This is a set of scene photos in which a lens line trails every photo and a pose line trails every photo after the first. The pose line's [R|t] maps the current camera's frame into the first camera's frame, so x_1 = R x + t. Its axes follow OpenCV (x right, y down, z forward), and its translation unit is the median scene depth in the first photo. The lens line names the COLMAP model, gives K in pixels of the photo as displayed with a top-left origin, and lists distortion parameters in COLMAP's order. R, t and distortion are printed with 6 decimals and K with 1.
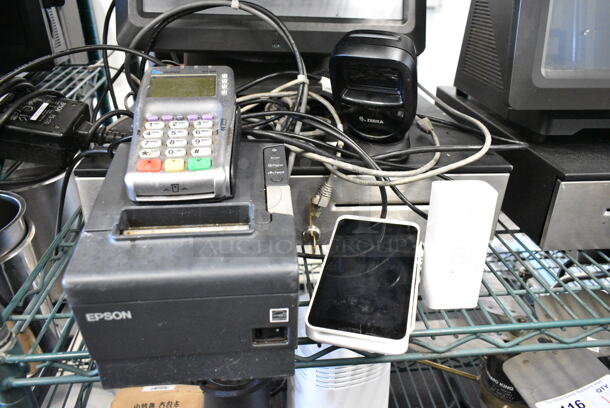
lens RADIAL K [[480.4, 0, 302.8], [0, 480.4, 205.9], [0, 0, 1]] dist [0.000518, 0.002196]
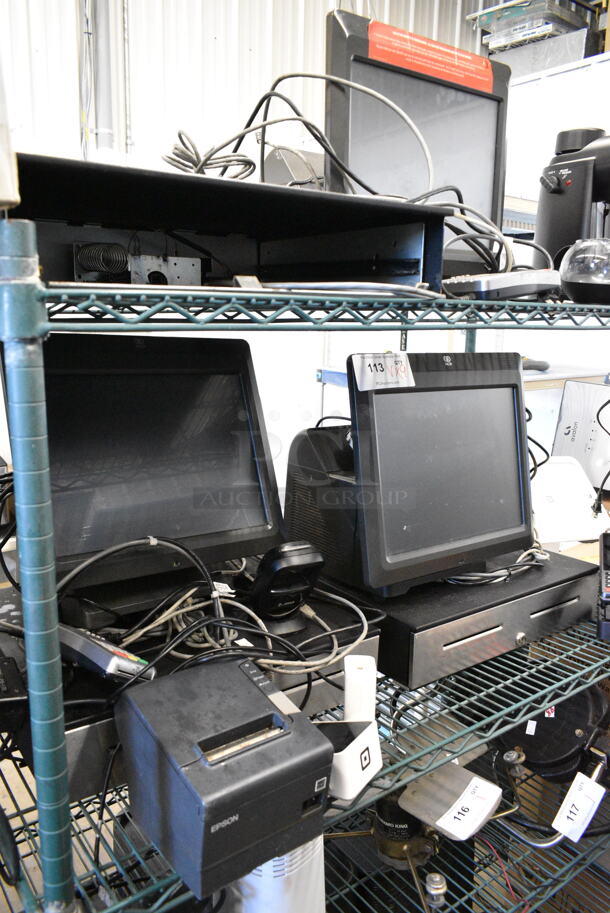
lens RADIAL K [[719.1, 0, 302.6], [0, 719.1, 453.6], [0, 0, 1]] dist [0.000518, 0.002196]
pose [[0.856941, -0.097337, 0.506140, -0.714953], [0.232223, 0.949600, -0.210553, -0.179843], [-0.460136, 0.297969, 0.836355, -0.706290]]
